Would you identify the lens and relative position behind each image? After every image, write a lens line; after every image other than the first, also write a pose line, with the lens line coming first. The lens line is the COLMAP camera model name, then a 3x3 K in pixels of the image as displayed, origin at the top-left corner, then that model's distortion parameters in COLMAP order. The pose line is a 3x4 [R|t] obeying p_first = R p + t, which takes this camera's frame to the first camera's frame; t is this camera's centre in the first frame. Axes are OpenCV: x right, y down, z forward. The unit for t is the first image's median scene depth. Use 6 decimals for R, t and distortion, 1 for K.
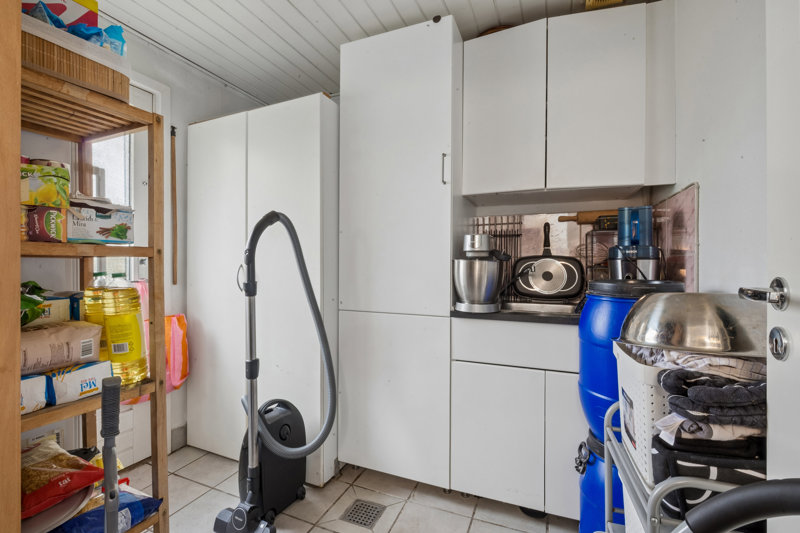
lens RADIAL K [[355.5, 0, 401.8], [0, 355.5, 264.3], [0, 0, 1]] dist [0.003070, 0.000397]
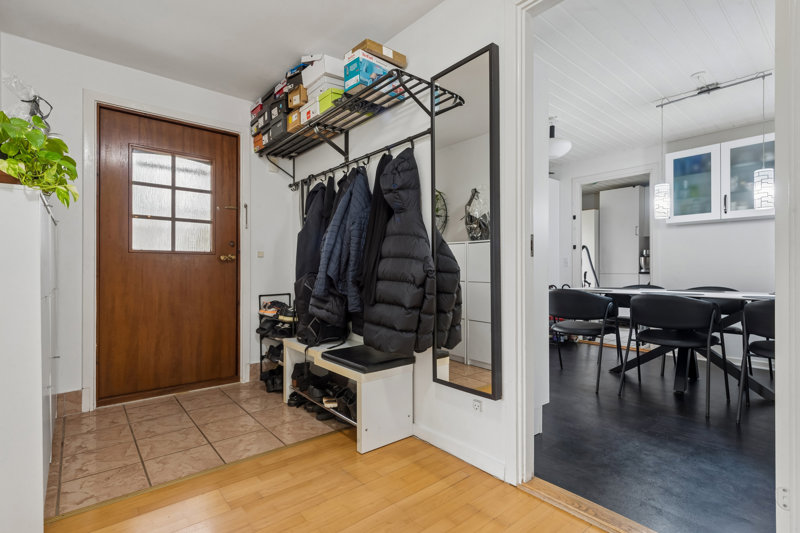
lens RADIAL K [[387.7, 0, 400.0], [0, 387.7, 266.5], [0, 0, 1]] dist [0.001048, -0.000138]
pose [[0.890548, -0.003238, -0.454877, -0.215017], [-0.003714, 0.999890, -0.014388, 0.141283], [0.454873, 0.014503, 0.890438, -3.416615]]
